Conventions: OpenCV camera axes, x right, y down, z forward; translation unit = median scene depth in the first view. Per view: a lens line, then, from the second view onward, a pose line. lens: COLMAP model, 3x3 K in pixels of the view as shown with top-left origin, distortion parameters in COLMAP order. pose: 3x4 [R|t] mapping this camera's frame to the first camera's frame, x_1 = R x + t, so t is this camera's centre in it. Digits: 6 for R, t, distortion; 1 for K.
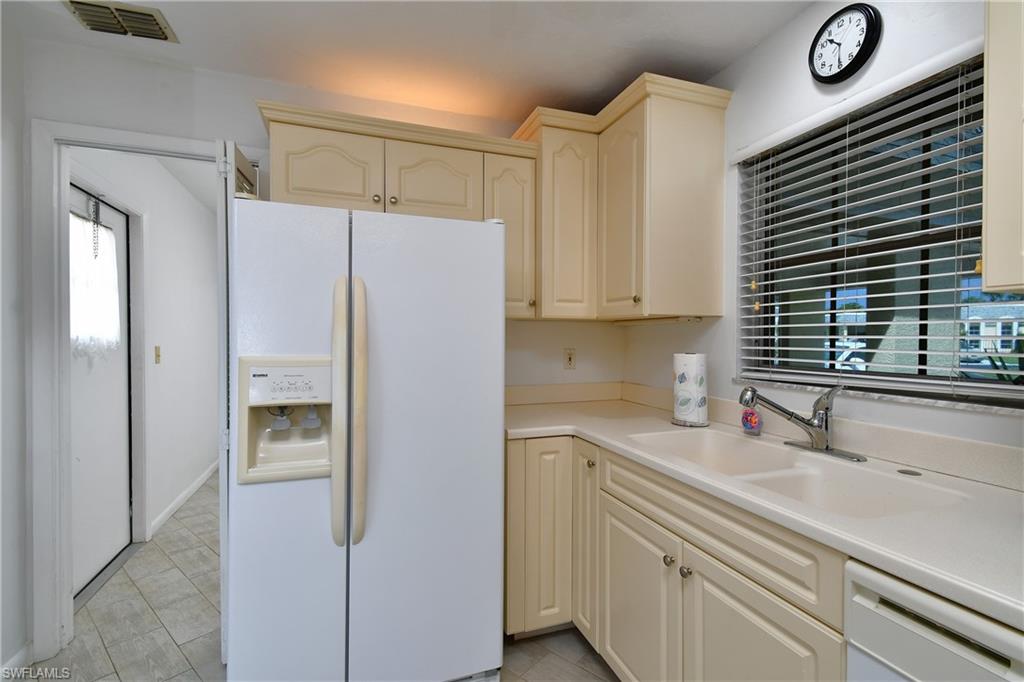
lens RADIAL K [[468.4, 0, 510.6], [0, 468.4, 336.1], [0, 0, 1]] dist [0.009632, -0.000332]
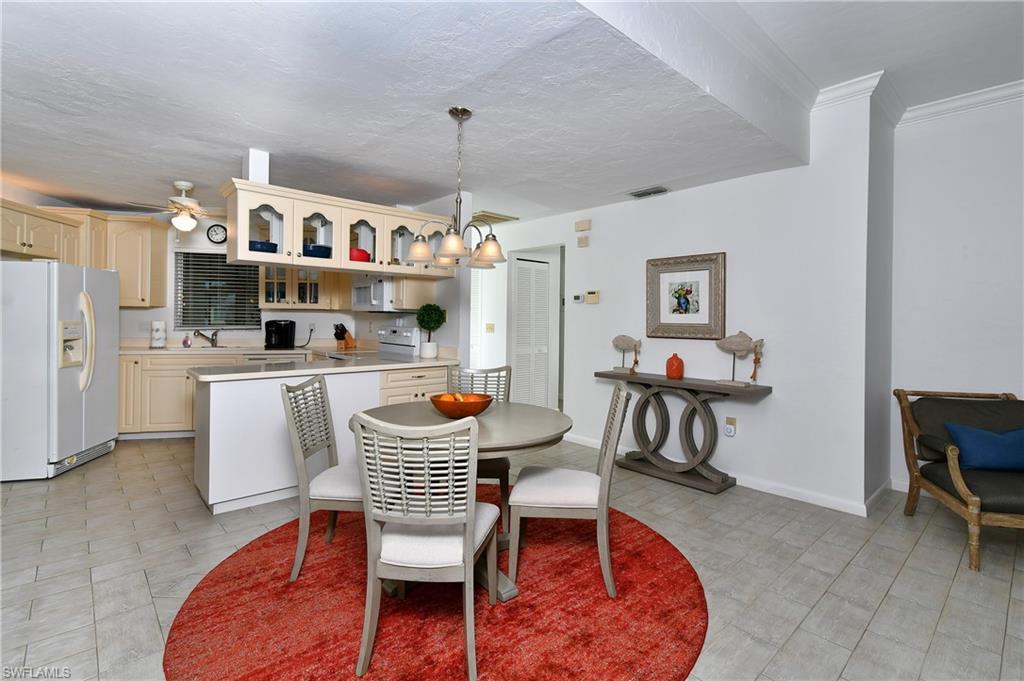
lens RADIAL K [[468.4, 0, 499.7], [0, 468.4, 317.8], [0, 0, 1]] dist [0.009632, -0.000332]
pose [[0.105052, 0.009343, 0.994423, -2.514407], [-0.013798, 0.999873, -0.007937, 0.017850], [-0.994371, -0.012887, 0.105168, -1.452002]]
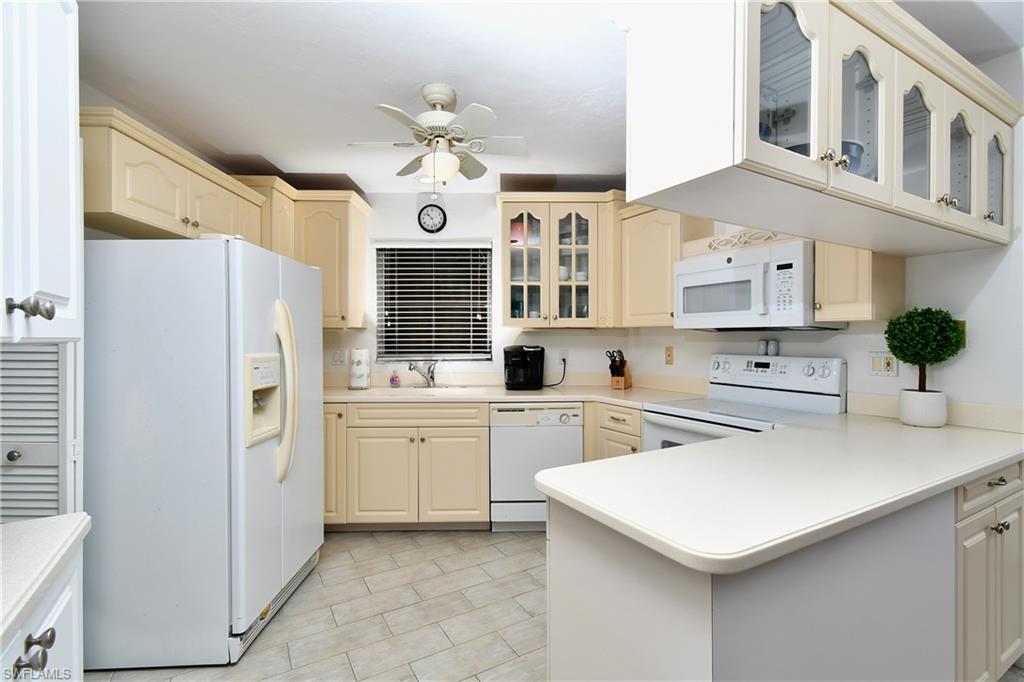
lens RADIAL K [[468.4, 0, 511.3], [0, 468.4, 340.3], [0, 0, 1]] dist [0.009632, -0.000332]
pose [[0.301860, 0.004187, 0.953343, -1.401746], [-0.000261, 0.999991, -0.004309, 0.014841], [-0.953352, 0.001052, 0.301858, -0.105219]]
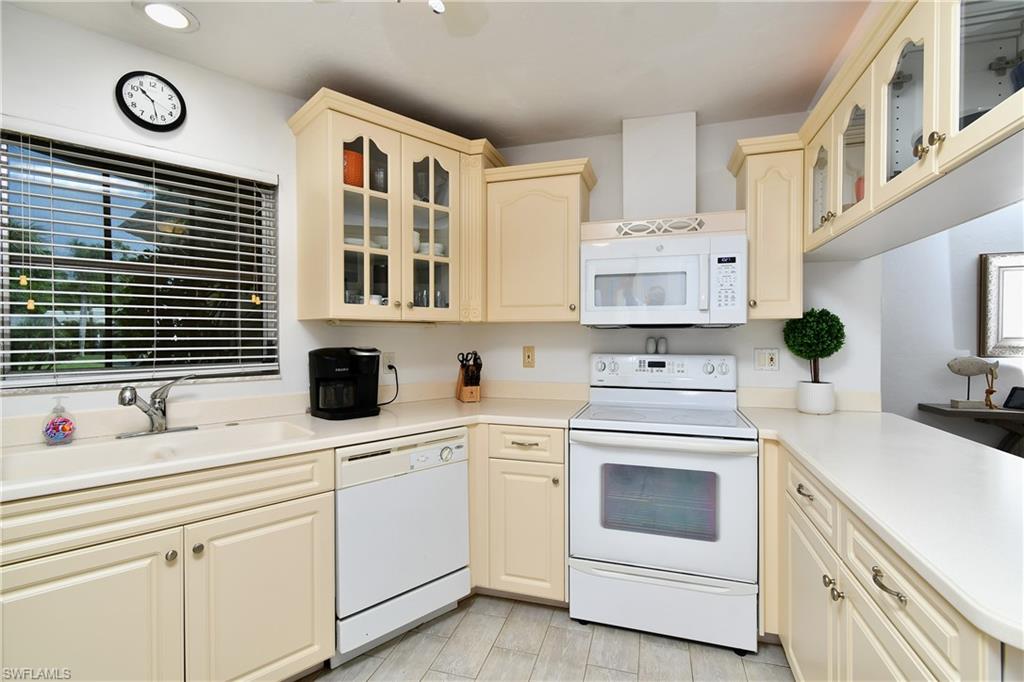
lens RADIAL K [[468.4, 0, 513.7], [0, 468.4, 340.9], [0, 0, 1]] dist [0.009632, -0.000332]
pose [[-0.418077, 0.001453, 0.908410, -0.778310], [0.006707, 0.999976, 0.001487, 0.010561], [-0.908387, 0.006715, -0.418077, 0.636885]]
